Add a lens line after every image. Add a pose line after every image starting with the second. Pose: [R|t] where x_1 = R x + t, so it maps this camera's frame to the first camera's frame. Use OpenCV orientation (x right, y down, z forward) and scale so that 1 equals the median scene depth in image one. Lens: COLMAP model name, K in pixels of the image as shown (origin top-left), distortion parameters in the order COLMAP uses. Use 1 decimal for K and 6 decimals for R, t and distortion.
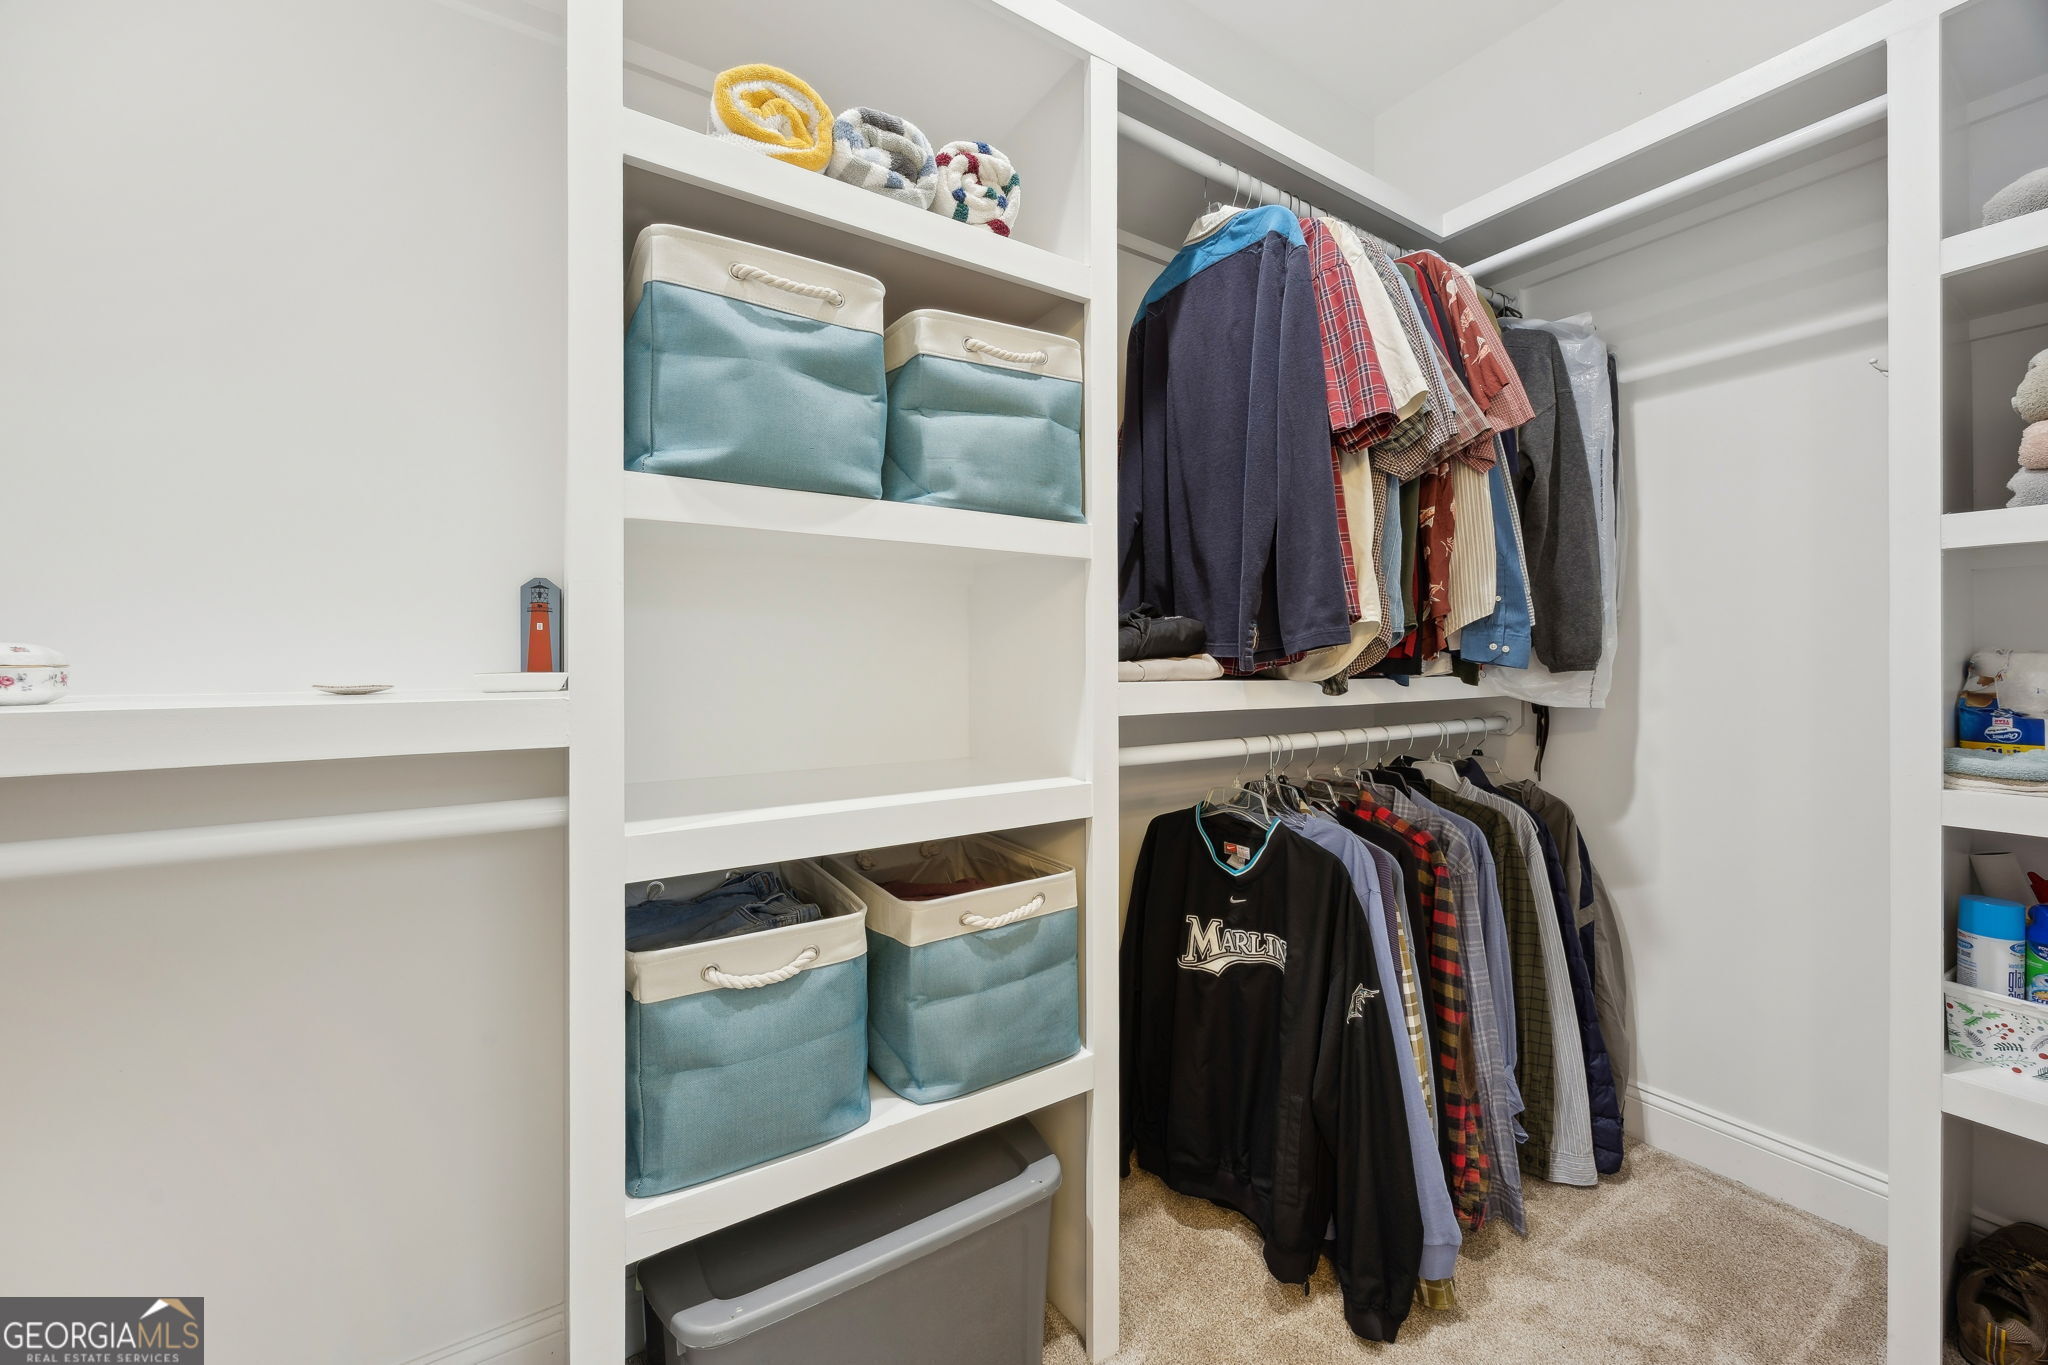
lens RADIAL K [[786.0, 0, 1019.5], [0, 786.0, 662.8], [0, 0, 1]] dist [-0.005553, 0.001455]
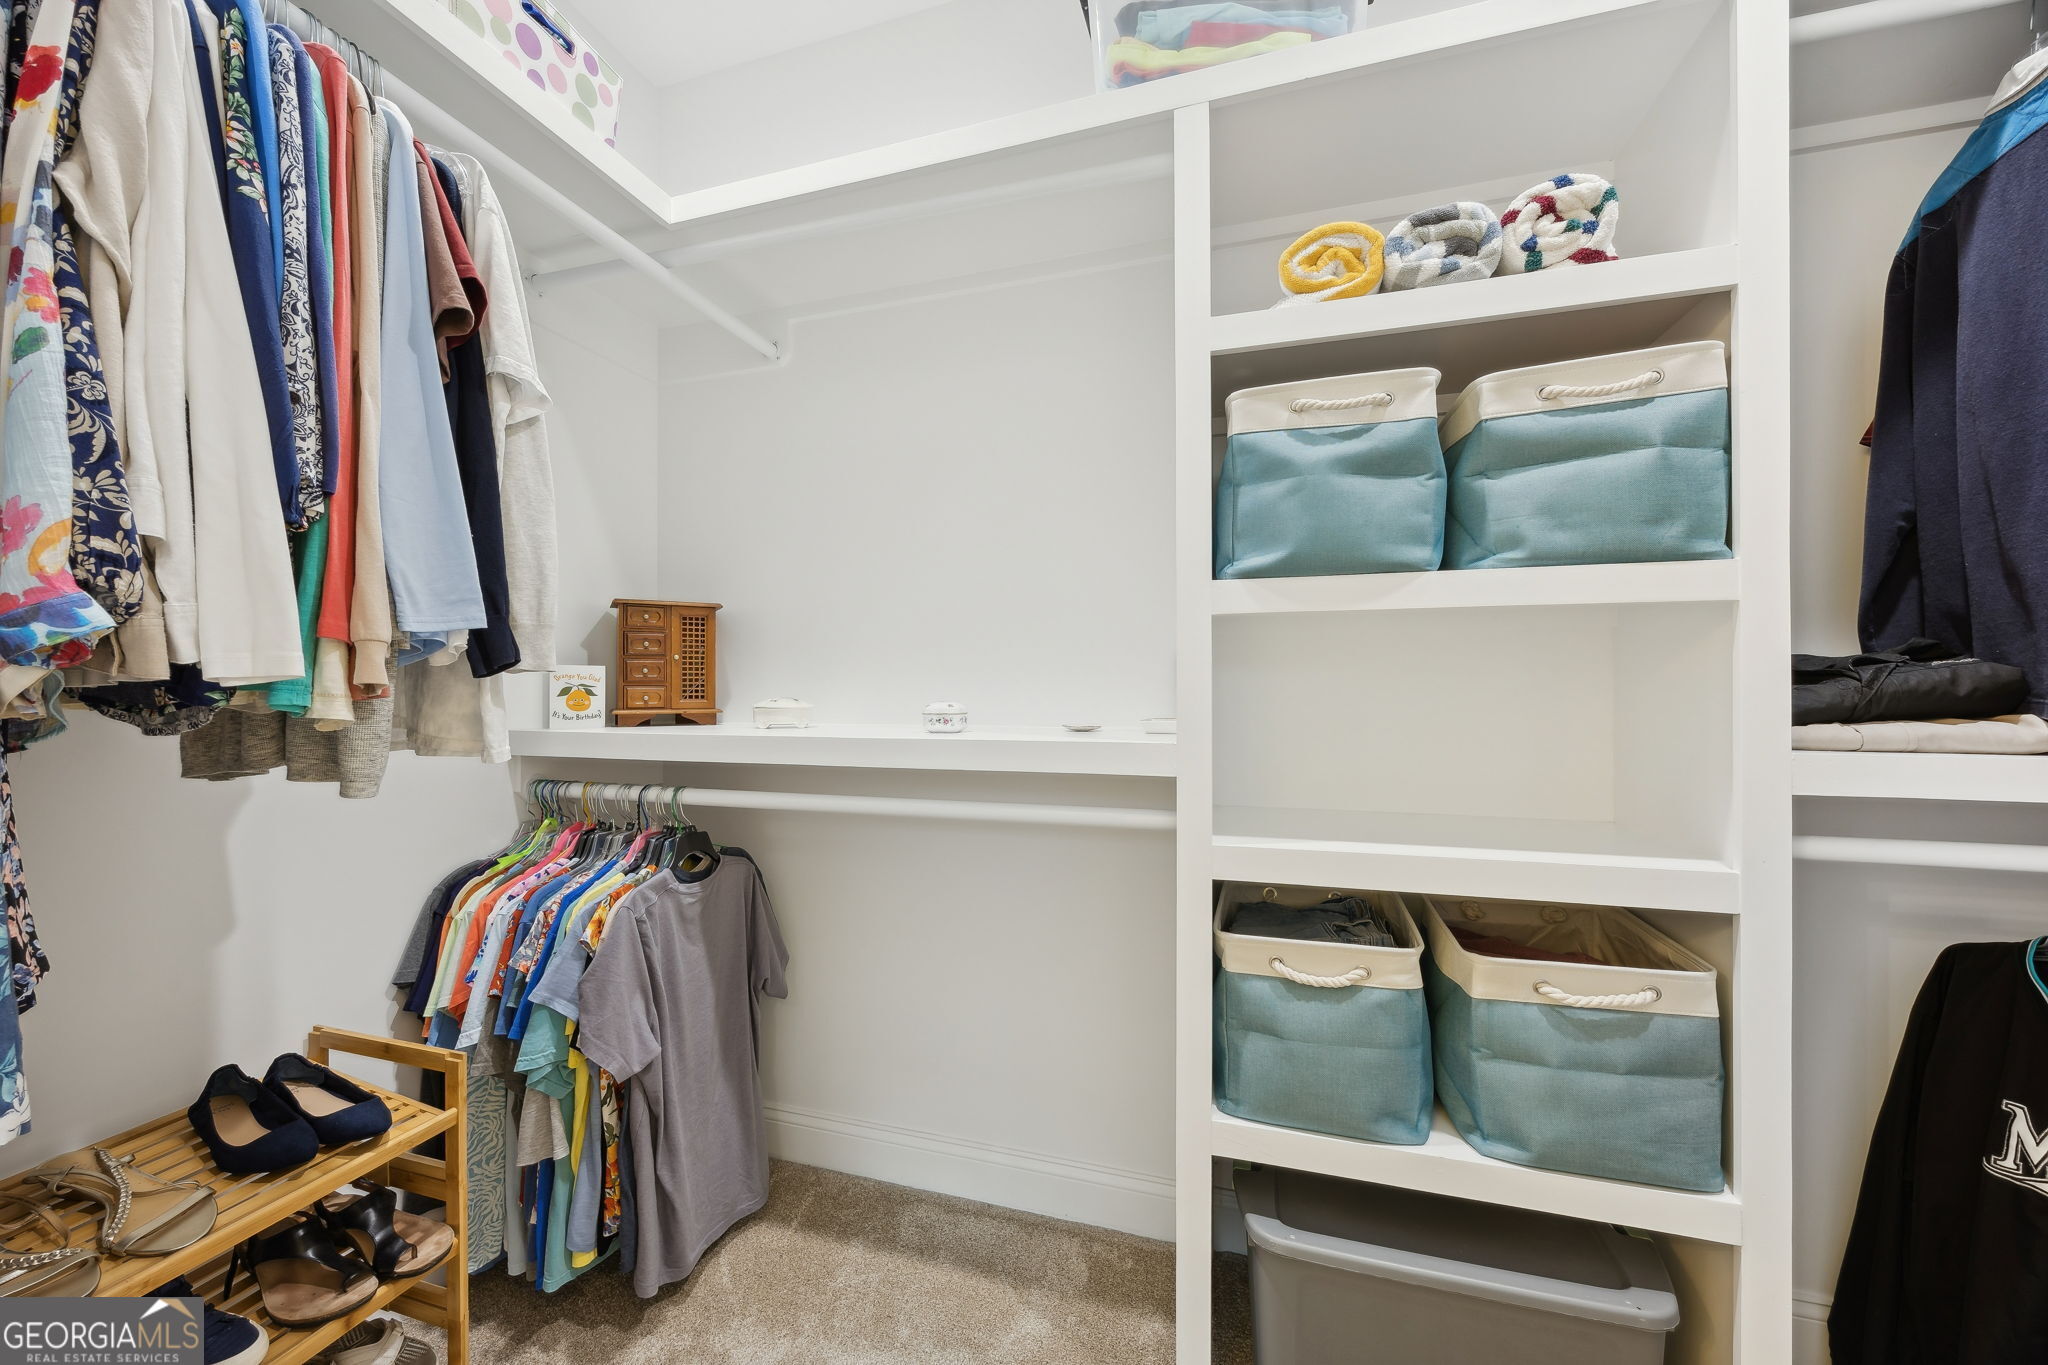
lens RADIAL K [[786.0, 0, 1019.6], [0, 786.0, 690.1], [0, 0, 1]] dist [-0.005553, 0.001455]
pose [[0.637854, 0.008119, -0.770115, 0.271244], [-0.001680, 0.999957, 0.009151, -0.050000], [0.770156, -0.004543, 0.637840, -0.112401]]
